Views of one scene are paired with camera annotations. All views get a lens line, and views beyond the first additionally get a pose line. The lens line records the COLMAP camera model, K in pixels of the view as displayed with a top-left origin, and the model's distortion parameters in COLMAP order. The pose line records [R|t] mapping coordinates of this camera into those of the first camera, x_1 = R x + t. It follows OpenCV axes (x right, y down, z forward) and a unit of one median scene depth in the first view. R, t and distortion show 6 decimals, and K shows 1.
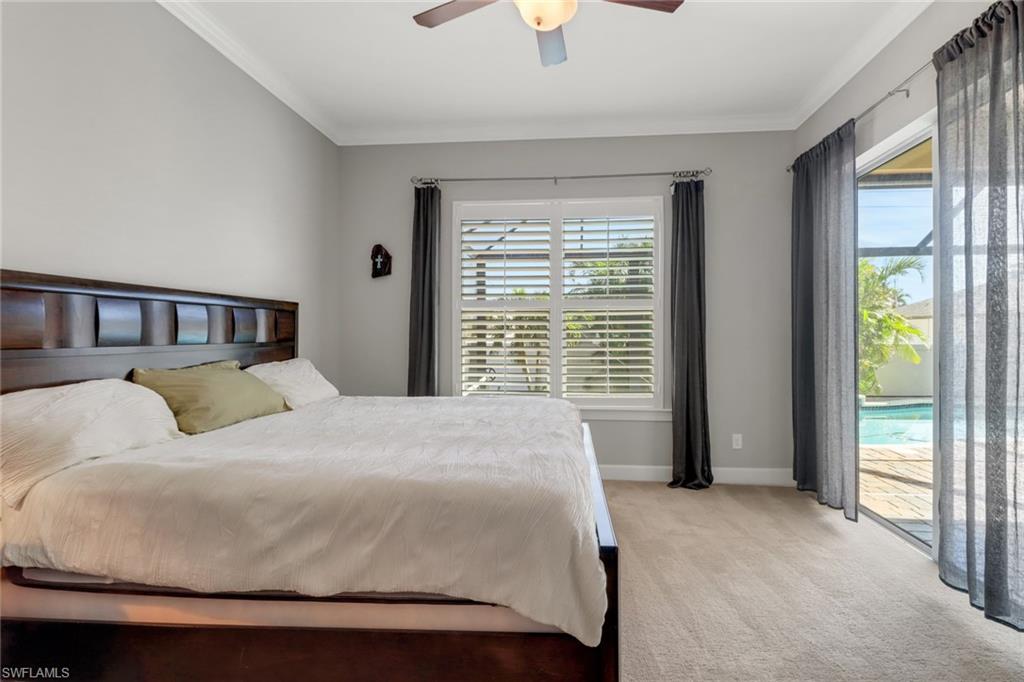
lens RADIAL K [[495.0, 0, 515.5], [0, 495.0, 336.1], [0, 0, 1]] dist [0.001000, -0.009411]
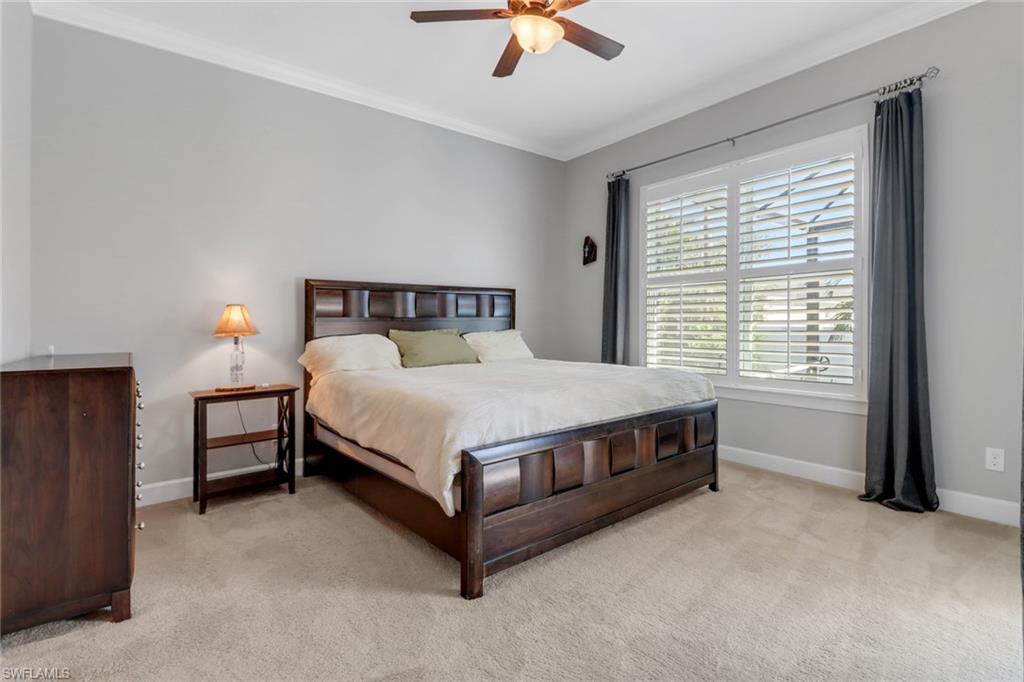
lens RADIAL K [[473.4, 0, 477.9], [0, 473.4, 319.9], [0, 0, 1]] dist [0.002555, -0.008083]
pose [[0.664790, -0.010042, -0.746963, 0.462759], [0.001323, 0.999924, -0.012265, 0.033109], [0.747029, 0.007165, 0.664753, 0.061520]]
